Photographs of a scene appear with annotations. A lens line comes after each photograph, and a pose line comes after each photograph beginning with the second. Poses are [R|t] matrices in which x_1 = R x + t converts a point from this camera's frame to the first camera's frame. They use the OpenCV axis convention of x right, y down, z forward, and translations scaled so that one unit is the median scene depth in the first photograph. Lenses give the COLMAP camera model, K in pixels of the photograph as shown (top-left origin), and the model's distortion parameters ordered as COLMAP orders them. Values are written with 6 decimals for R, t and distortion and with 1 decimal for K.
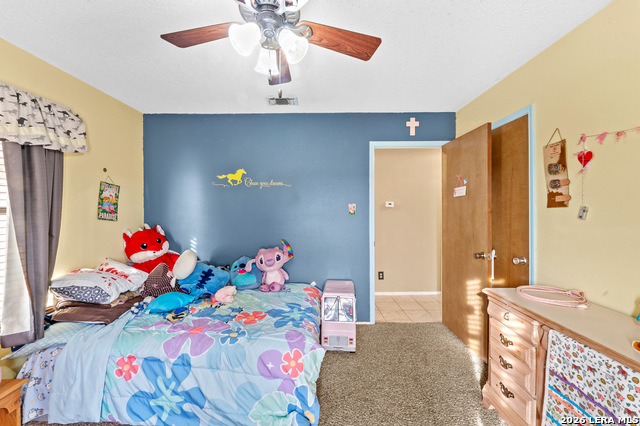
lens RADIAL K [[260.2, 0, 320.1], [0, 260.2, 212.1], [0, 0, 1]] dist [0.000774, 0.000081]
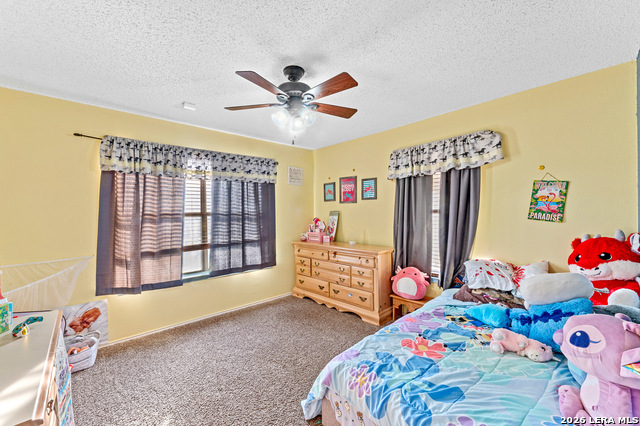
lens RADIAL K [[260.2, 0, 319.8], [0, 260.2, 214.4], [0, 0, 1]] dist [0.000774, 0.000081]
pose [[-0.721748, 0.005484, -0.692134, 0.416922], [-0.003211, 0.999931, 0.011271, 0.000231], [0.692148, 0.010357, -0.721681, 1.137210]]
